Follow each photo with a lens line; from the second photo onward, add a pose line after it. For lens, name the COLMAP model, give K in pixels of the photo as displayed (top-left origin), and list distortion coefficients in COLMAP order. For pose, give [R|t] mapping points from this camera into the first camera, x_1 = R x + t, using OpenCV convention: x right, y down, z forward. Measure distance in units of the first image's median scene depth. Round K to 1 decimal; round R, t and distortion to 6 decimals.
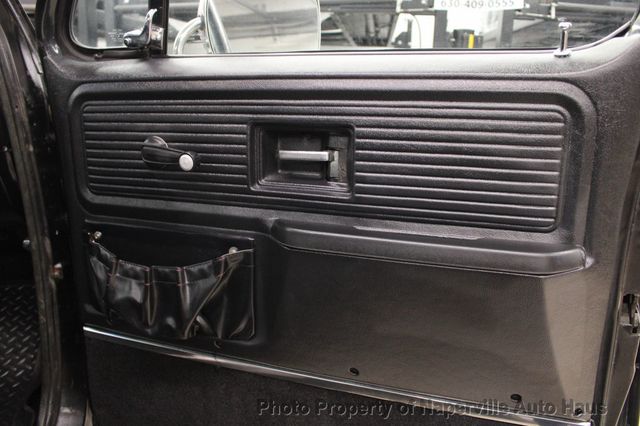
lens RADIAL K [[530.5, 0, 320.0], [0, 530.5, 213.0], [0, 0, 1]] dist [-0.154465, 0.125698]
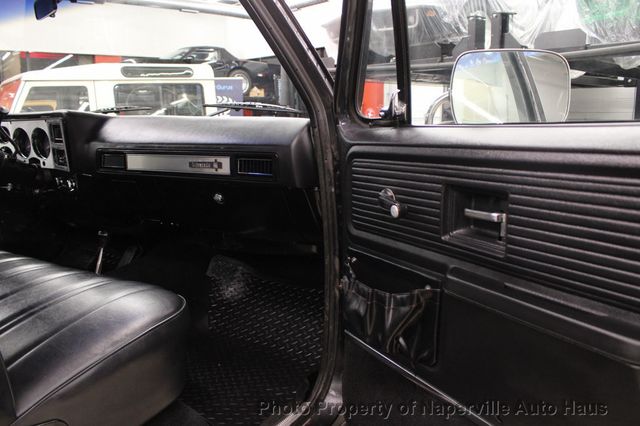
lens RADIAL K [[530.5, 0, 320.0], [0, 530.5, 213.0], [0, 0, 1]] dist [-0.154465, 0.125698]
pose [[0.729873, 0.094113, -0.677074, 0.442305], [-0.152605, 0.987913, -0.027185, -0.026594], [0.666331, 0.123167, 0.735413, -0.058077]]
